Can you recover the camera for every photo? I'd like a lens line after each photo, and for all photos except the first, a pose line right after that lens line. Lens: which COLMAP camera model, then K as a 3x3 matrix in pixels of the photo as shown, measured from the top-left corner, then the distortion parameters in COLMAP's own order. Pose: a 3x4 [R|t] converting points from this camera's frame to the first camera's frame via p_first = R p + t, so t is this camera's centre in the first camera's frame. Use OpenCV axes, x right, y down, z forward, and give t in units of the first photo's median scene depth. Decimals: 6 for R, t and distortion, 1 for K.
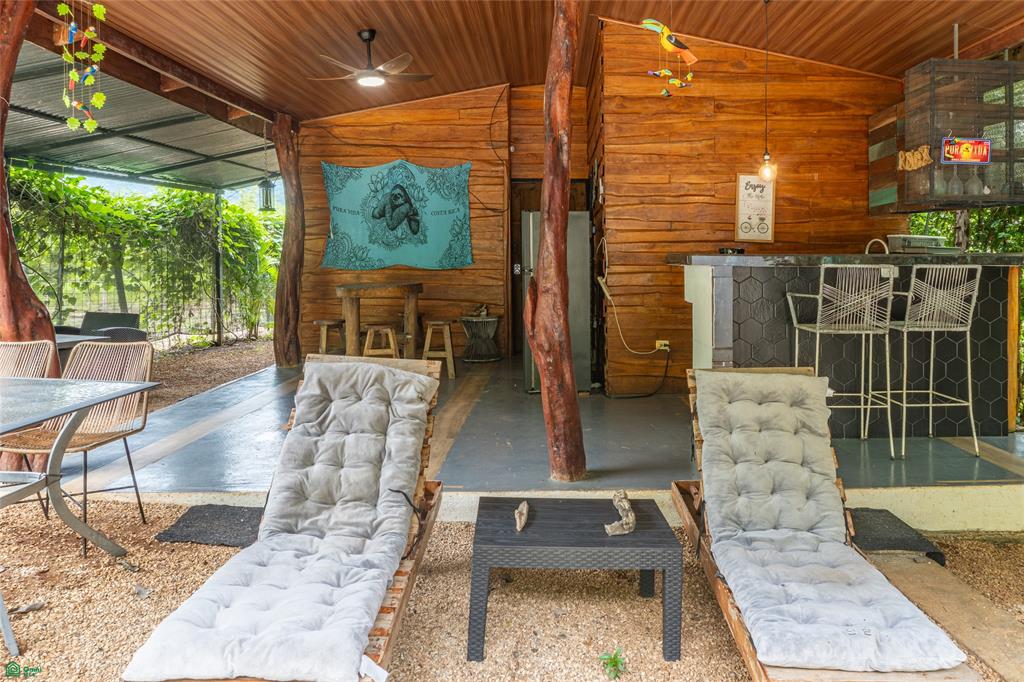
lens RADIAL K [[696.8, 0, 515.0], [0, 696.8, 343.5], [0, 0, 1]] dist [-0.025696, -0.004190]
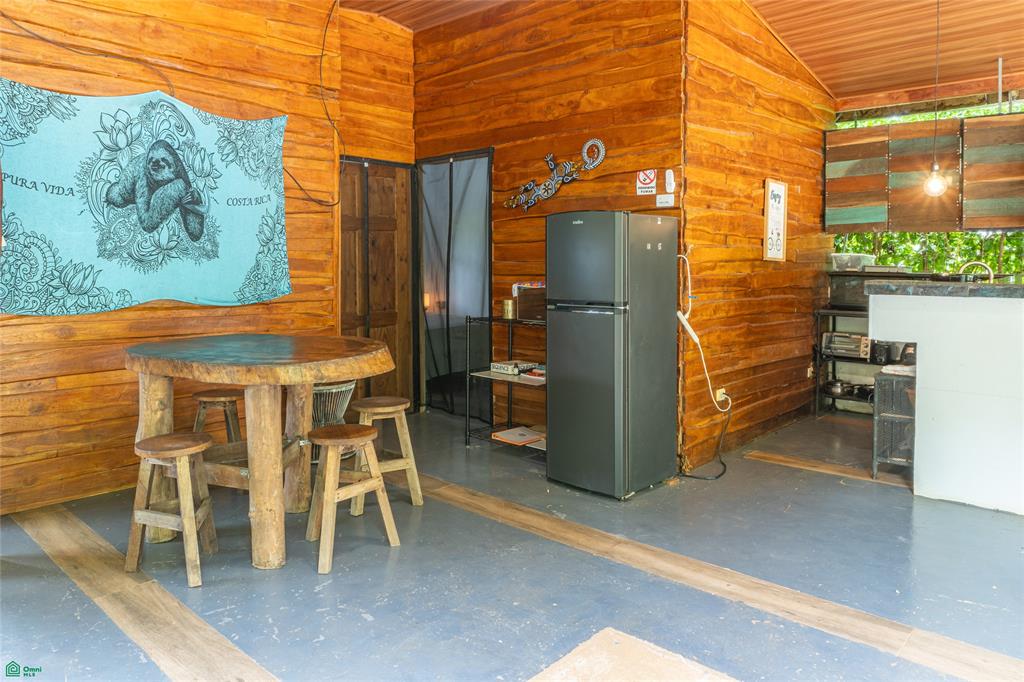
lens RADIAL K [[696.8, 0, 514.2], [0, 696.8, 335.1], [0, 0, 1]] dist [-0.025696, -0.004190]
pose [[0.667006, -0.082267, 0.740497, -0.375289], [0.095144, 0.995153, 0.024857, -0.077322], [-0.738953, 0.053874, 0.671600, 0.484371]]
